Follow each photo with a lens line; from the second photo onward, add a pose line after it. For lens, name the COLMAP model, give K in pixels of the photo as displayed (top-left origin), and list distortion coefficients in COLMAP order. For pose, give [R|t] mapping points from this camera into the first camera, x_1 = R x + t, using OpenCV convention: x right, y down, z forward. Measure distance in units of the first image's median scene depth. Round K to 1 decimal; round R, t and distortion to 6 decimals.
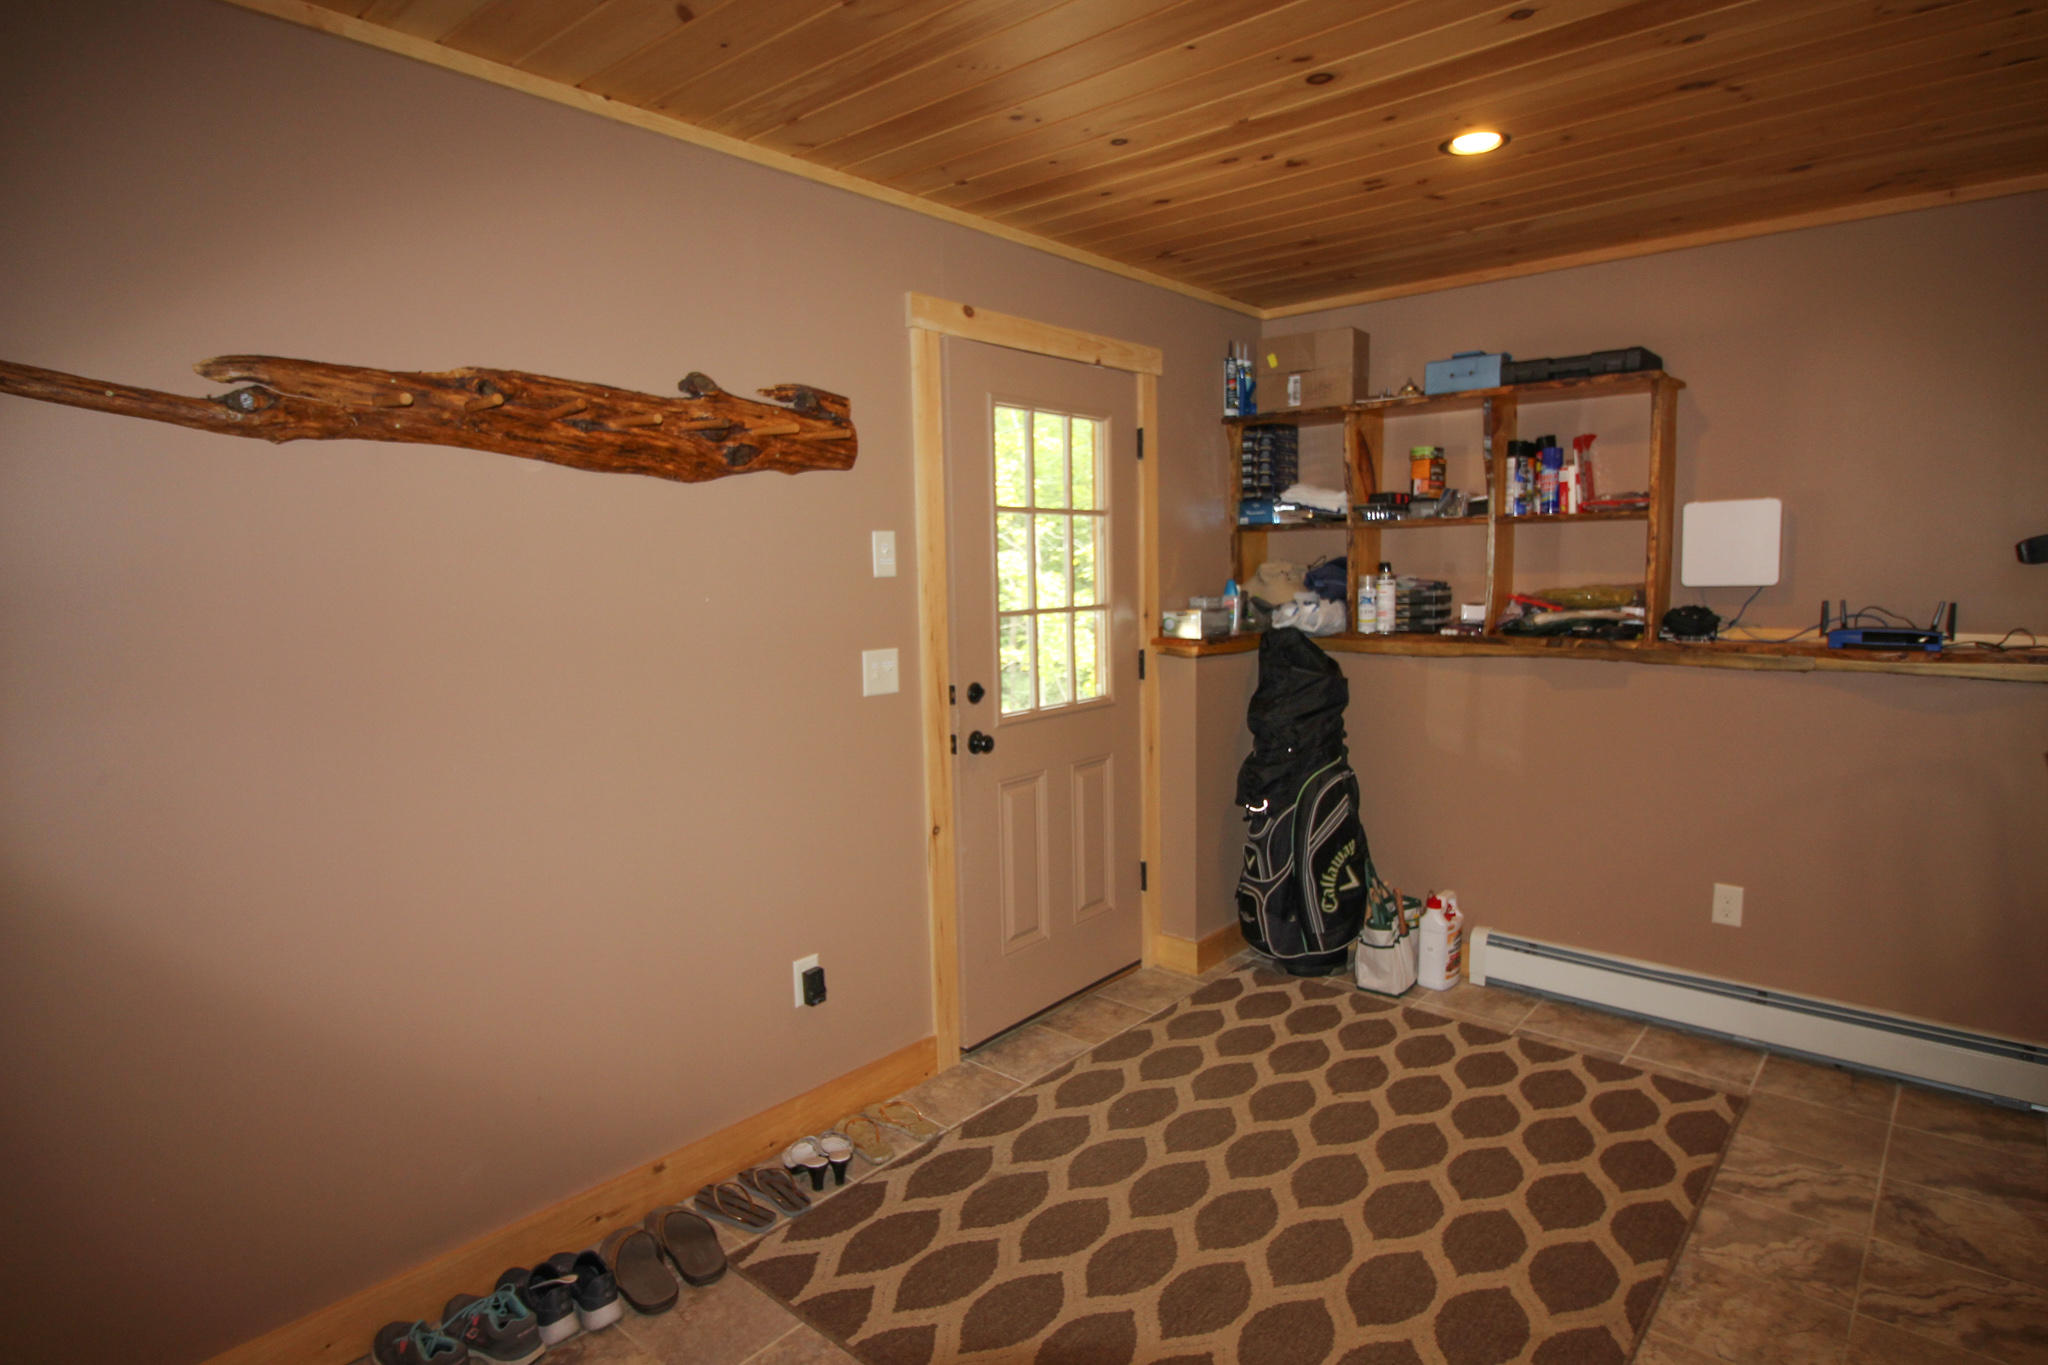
lens RADIAL K [[1108.5, 0, 1018.4], [0, 1108.5, 678.3], [0, 0, 1]] dist [0.000195, -0.007197]
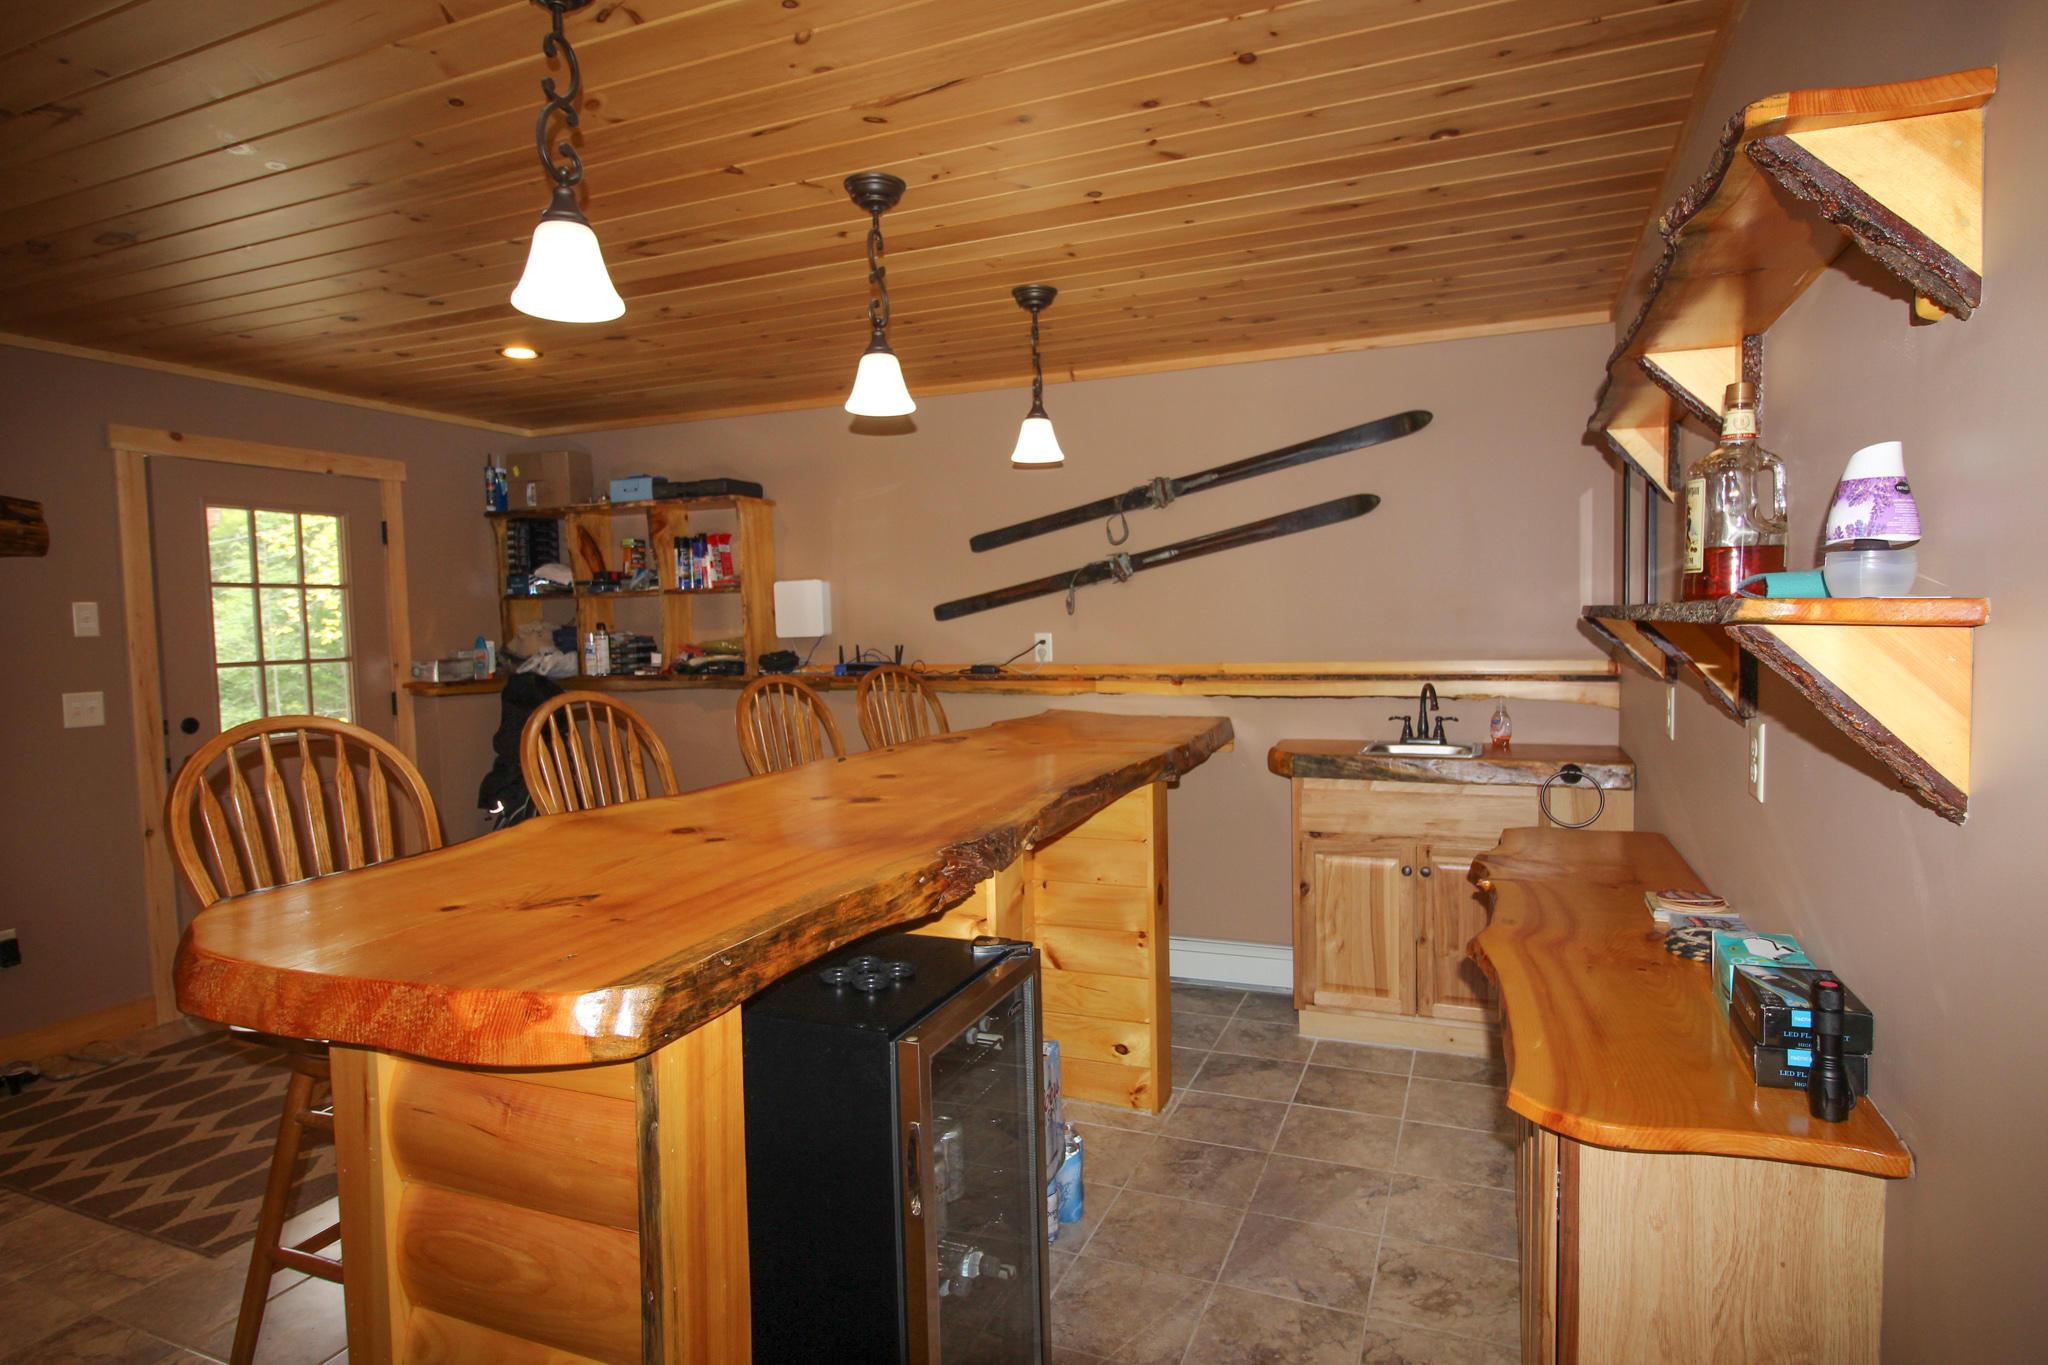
lens RADIAL K [[1108.5, 0, 1033.5], [0, 1108.5, 683.3], [0, 0, 1]] dist [0.000195, -0.007197]
pose [[0.945064, -0.023724, 0.326023, 0.450384], [0.040059, 0.998251, -0.043482, 0.057462], [-0.324421, 0.054154, 0.944361, -0.521840]]
